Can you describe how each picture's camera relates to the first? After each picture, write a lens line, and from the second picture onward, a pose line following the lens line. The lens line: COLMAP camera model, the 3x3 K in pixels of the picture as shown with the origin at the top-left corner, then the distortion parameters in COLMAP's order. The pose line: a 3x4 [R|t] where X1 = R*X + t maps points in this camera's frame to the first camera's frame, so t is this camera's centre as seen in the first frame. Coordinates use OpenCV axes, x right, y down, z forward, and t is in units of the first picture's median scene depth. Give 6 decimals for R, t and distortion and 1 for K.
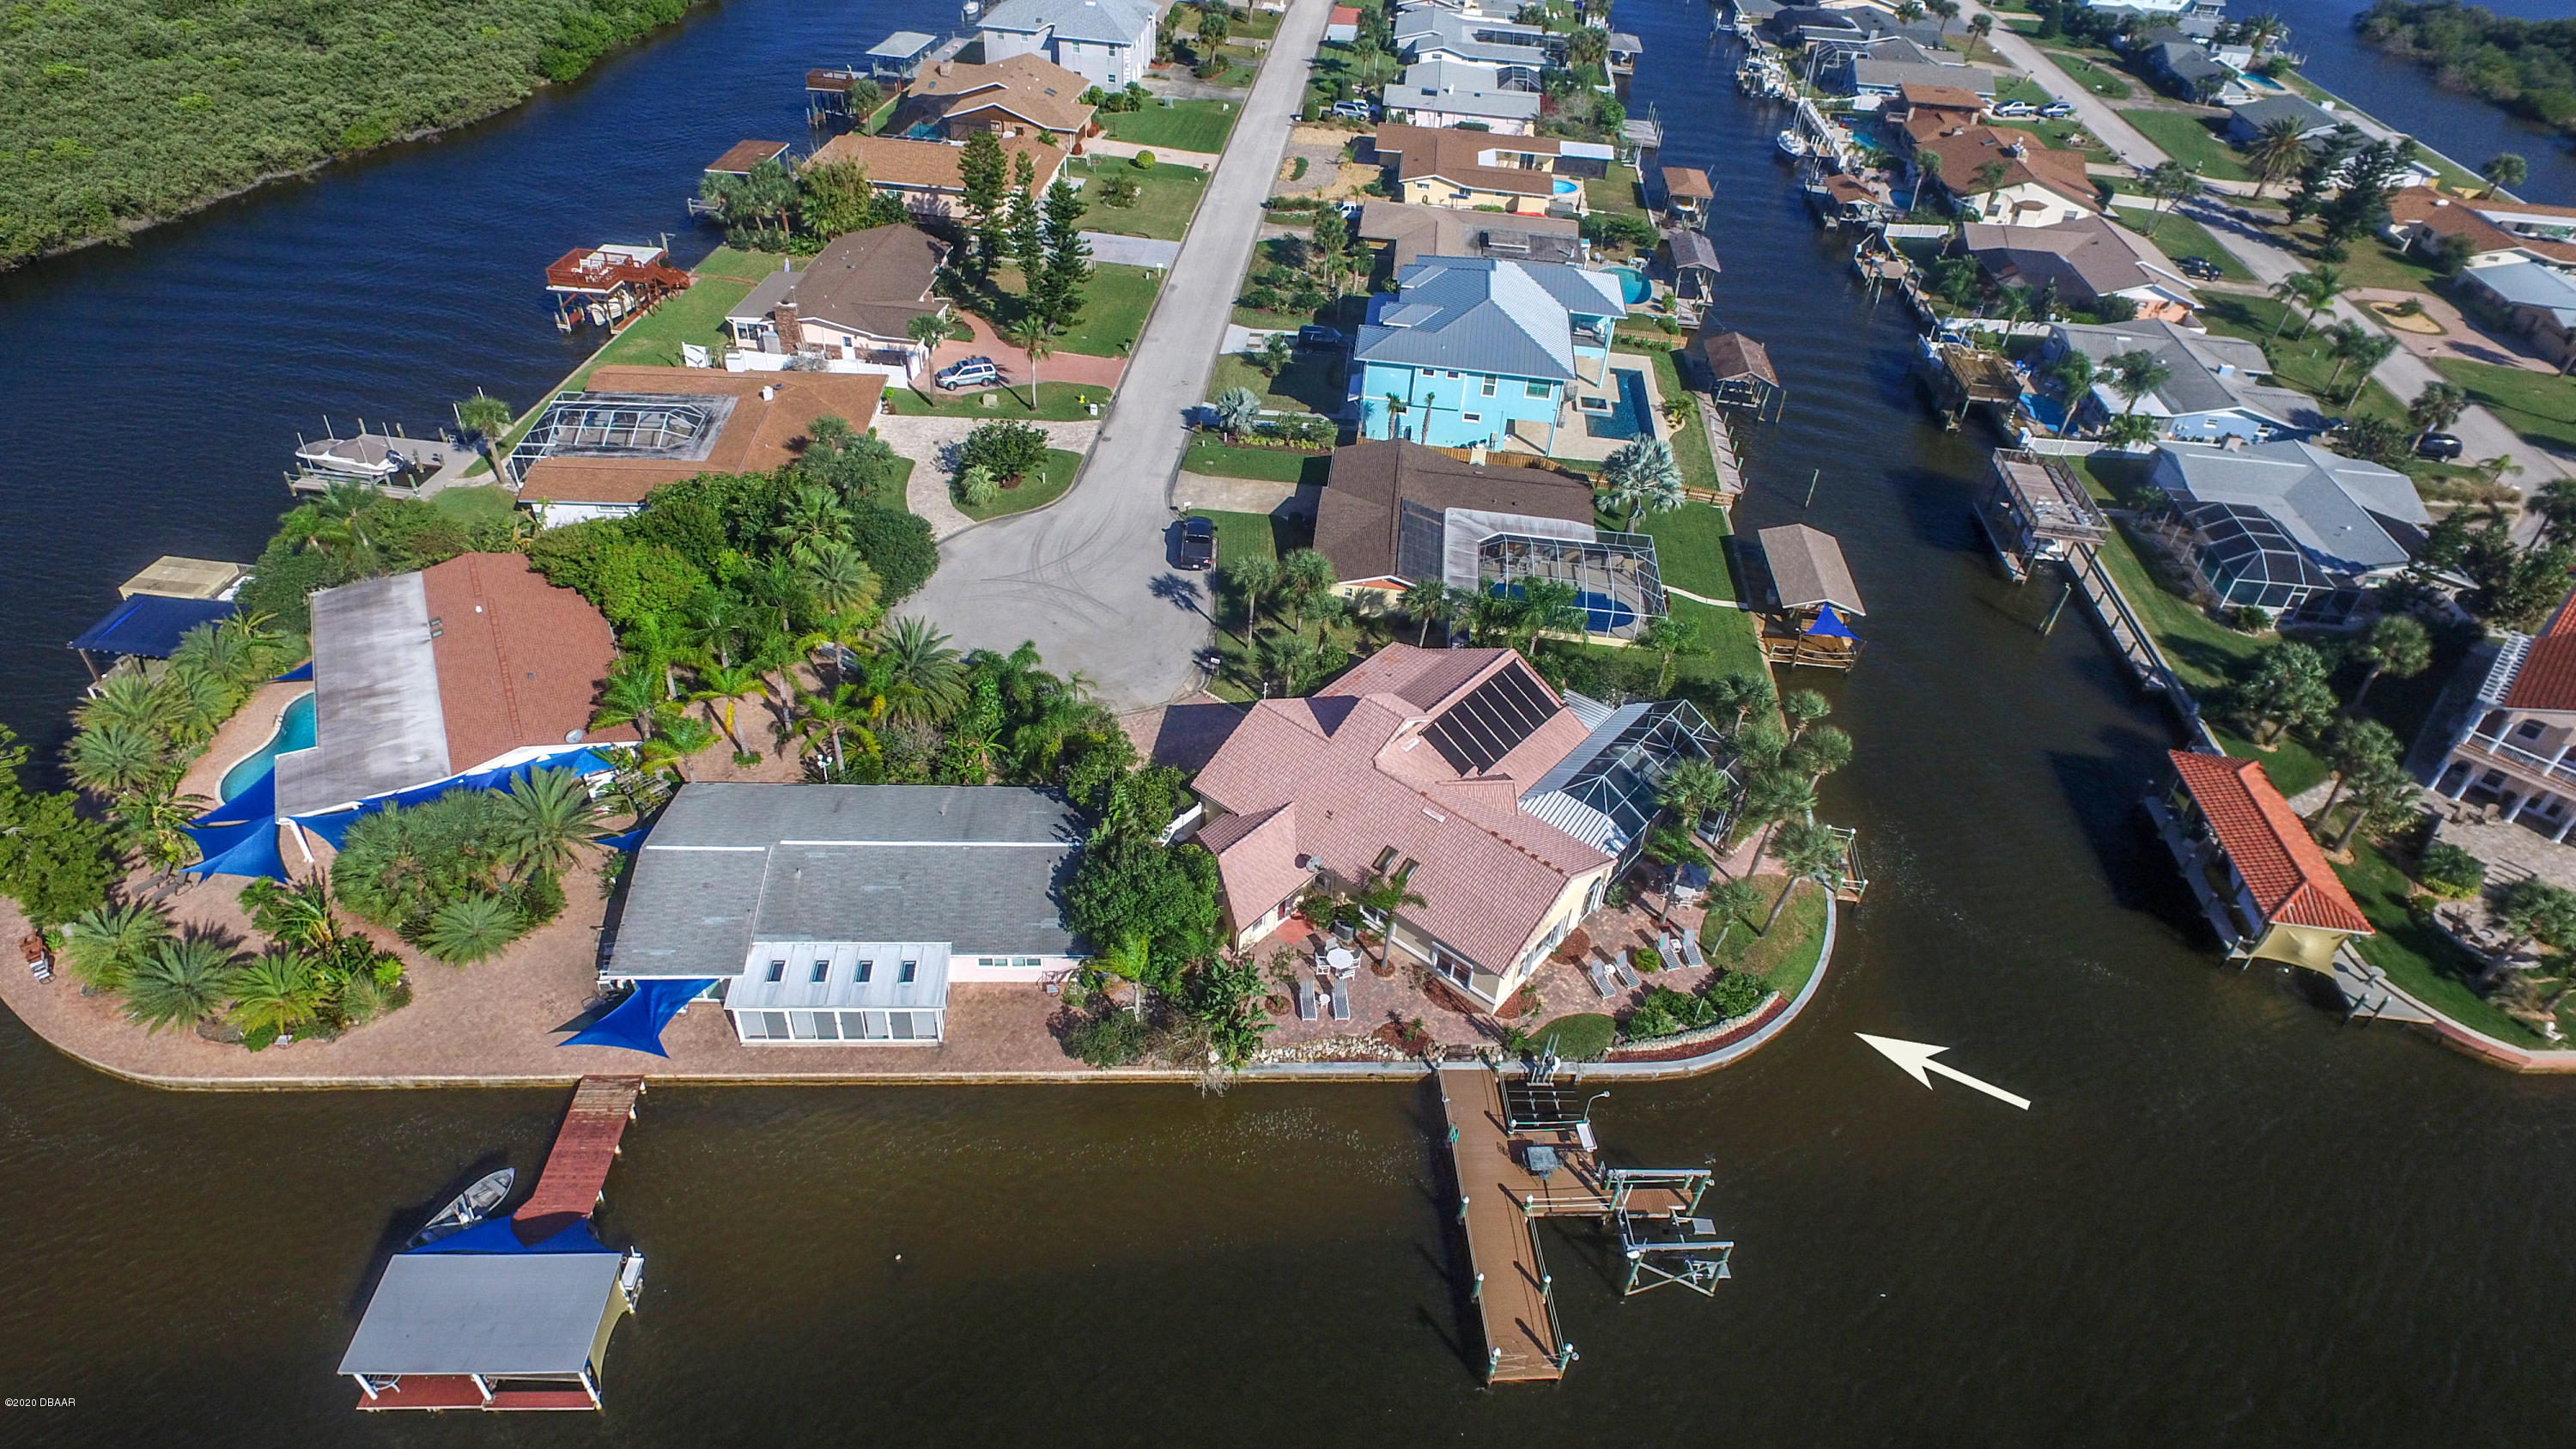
lens RADIAL K [[1457.8, 0, 1288.0], [0, 1457.8, 724.5], [0, 0, 1]] dist [0.004759, 0.000702]
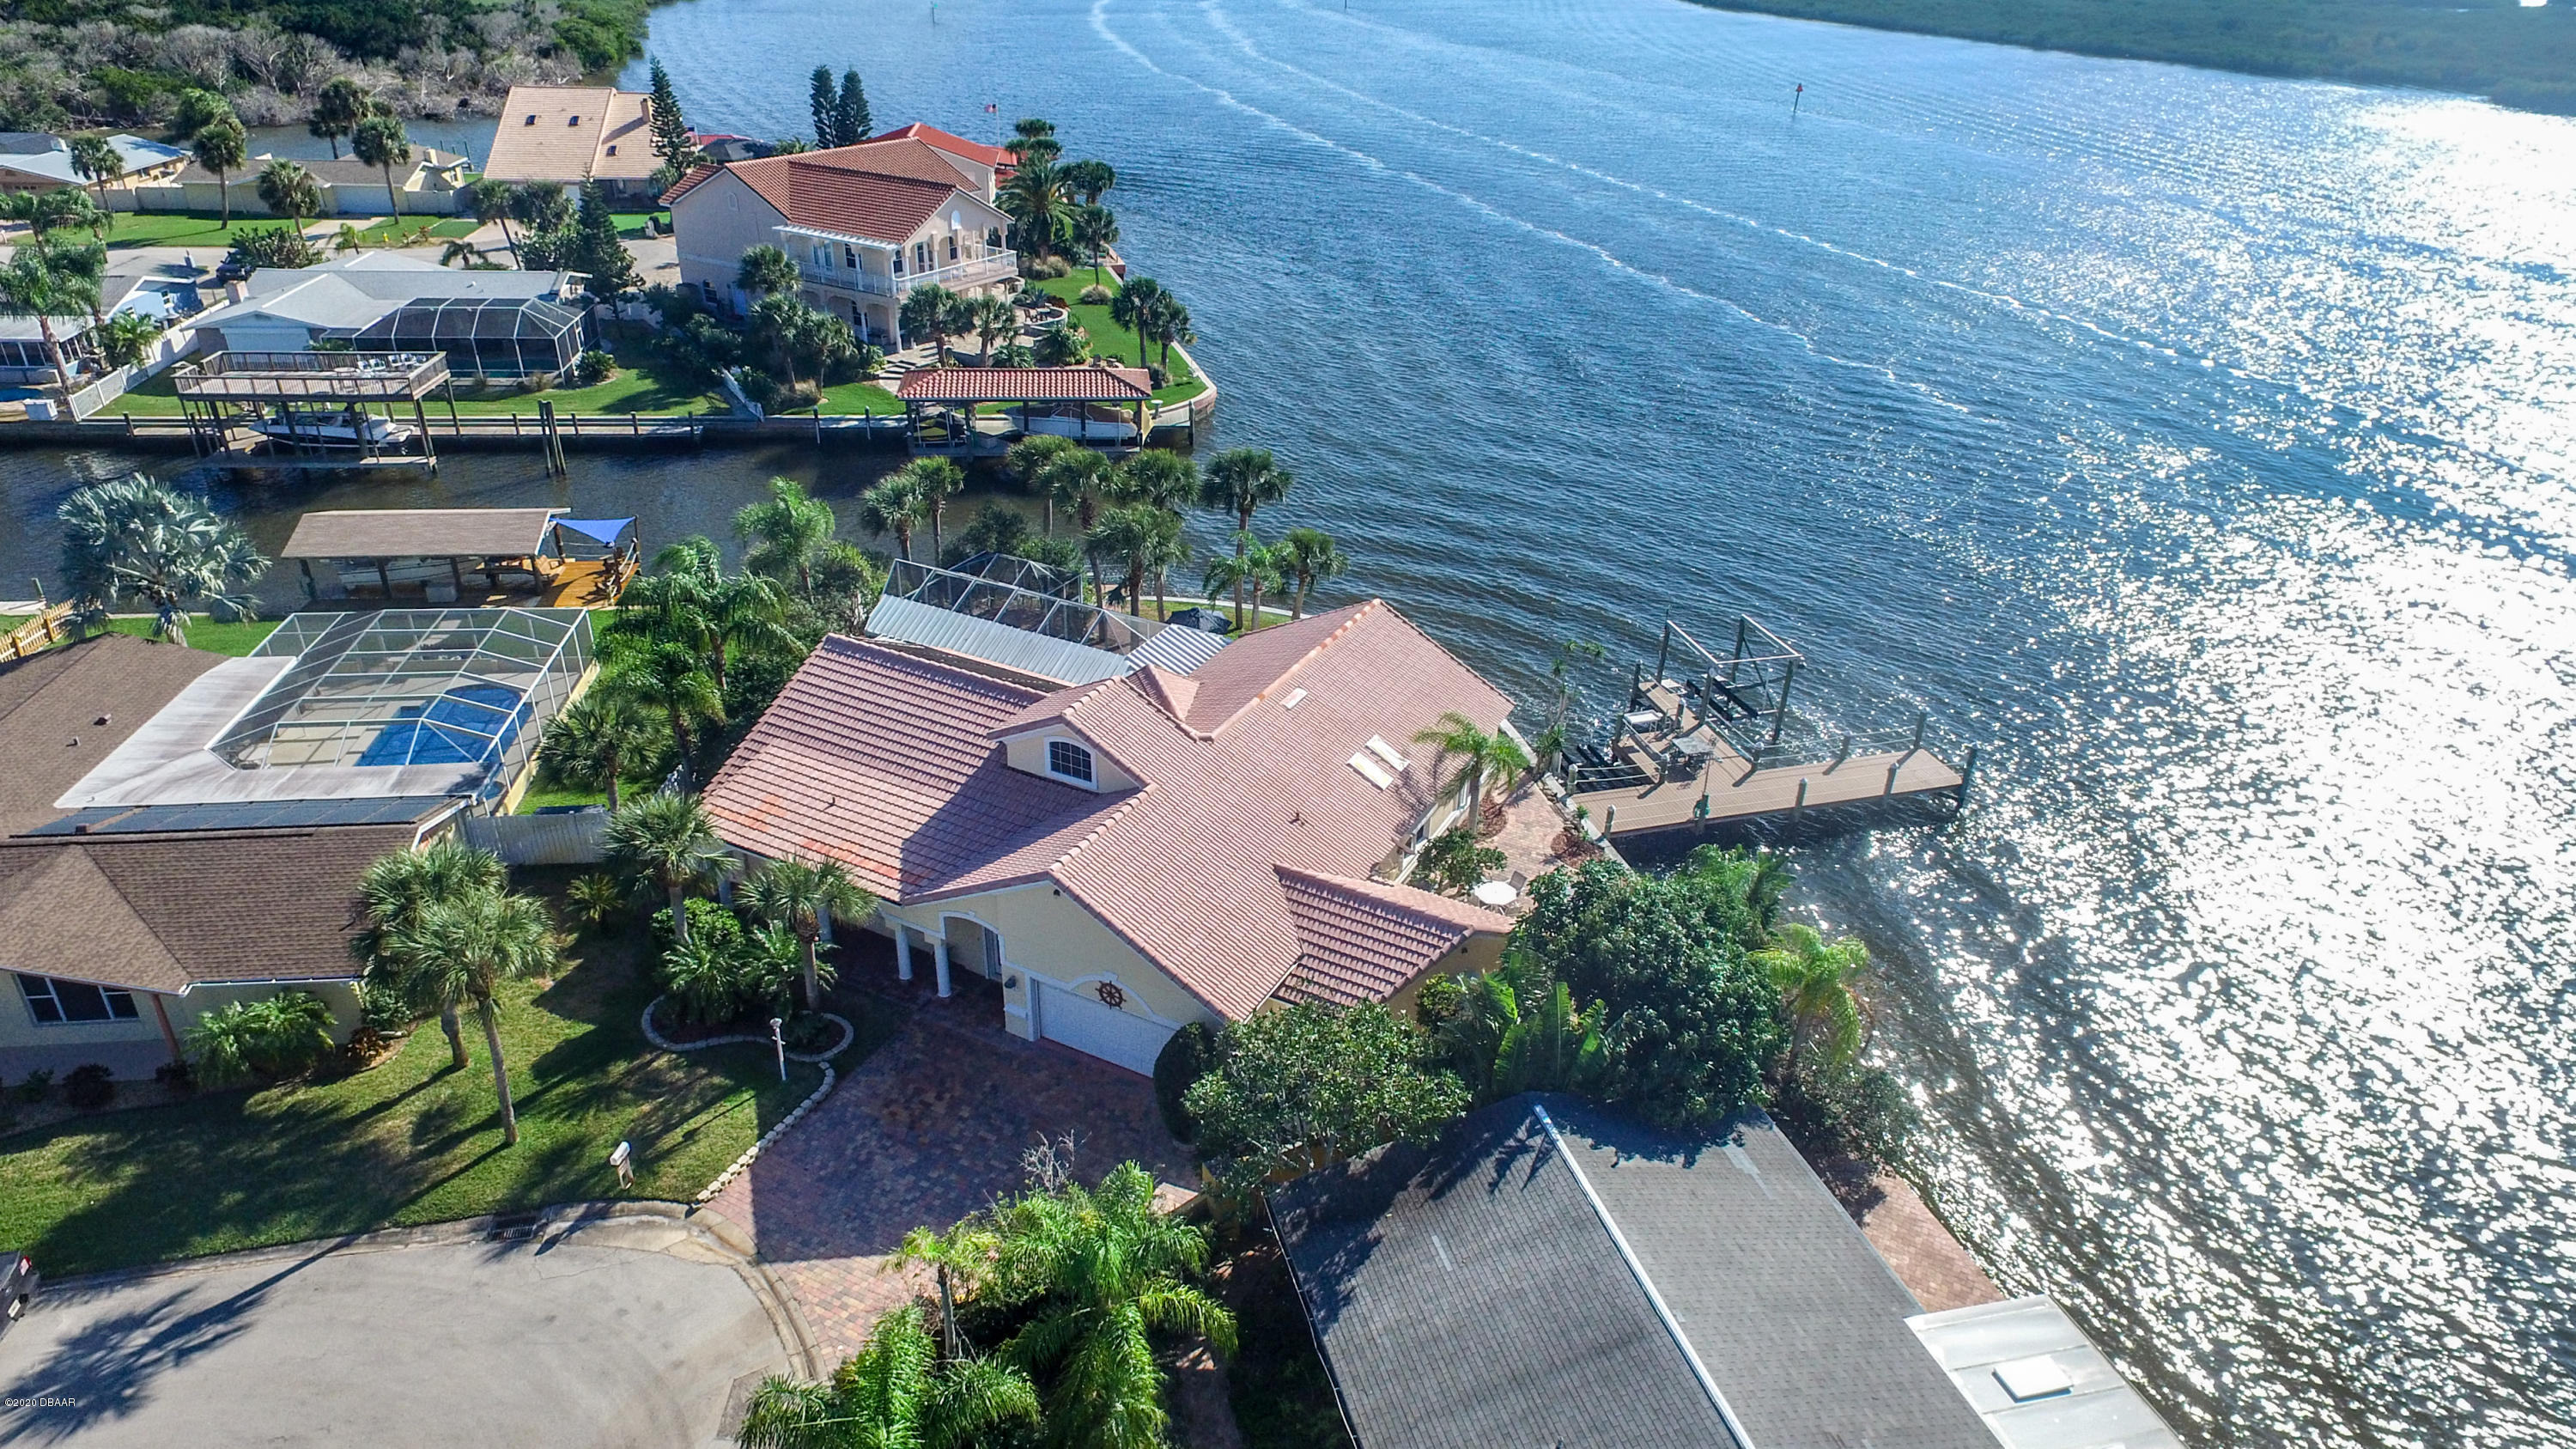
lens RADIAL K [[1545.3, 0, 1288.0], [0, 1545.3, 724.5], [0, 0, 1]] dist [0.005123, 0.001235]
pose [[-0.222407, -0.516033, 0.827191, -0.323300], [0.565745, 0.622677, 0.540561, -0.207018], [-0.794020, 0.588204, 0.153455, 0.652871]]
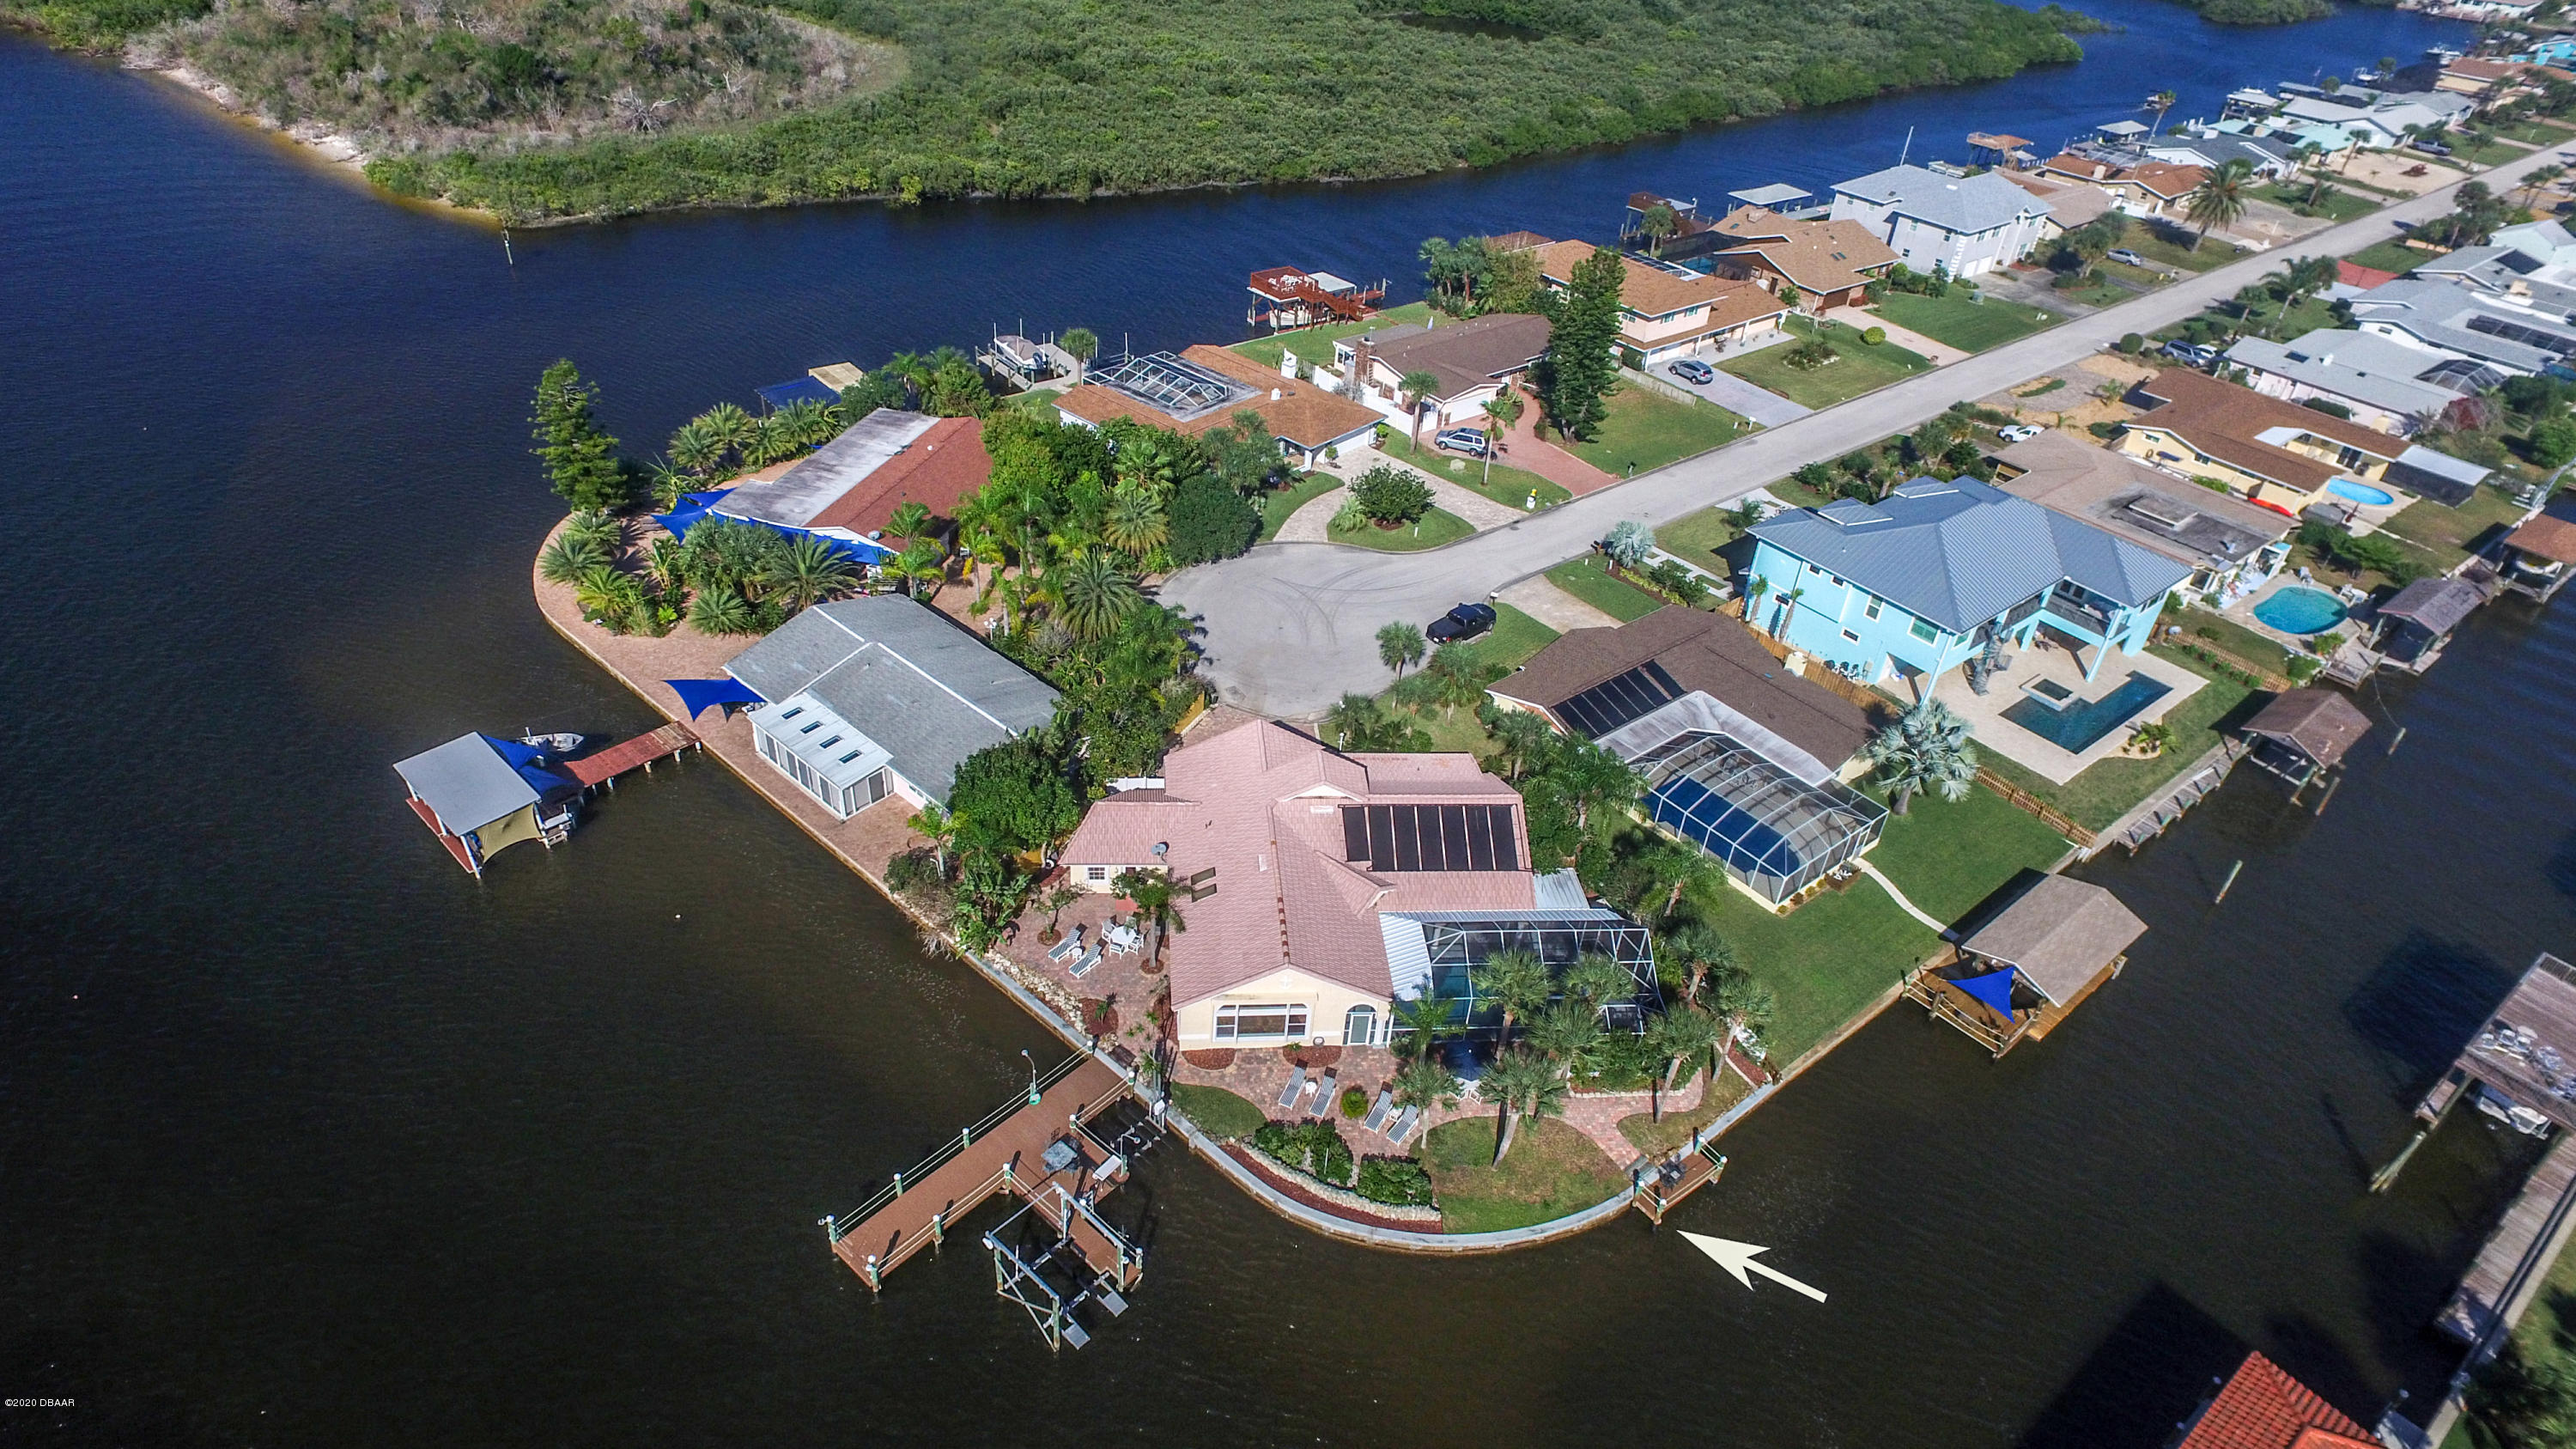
lens RADIAL K [[1457.8, 0, 1288.0], [0, 1457.8, 724.5], [0, 0, 1]] dist [0.004759, 0.000702]
pose [[0.705575, 0.395503, -0.587998, 0.484071], [-0.452796, 0.889902, 0.055233, -0.063359], [0.545105, 0.227272, 0.806975, 0.121436]]
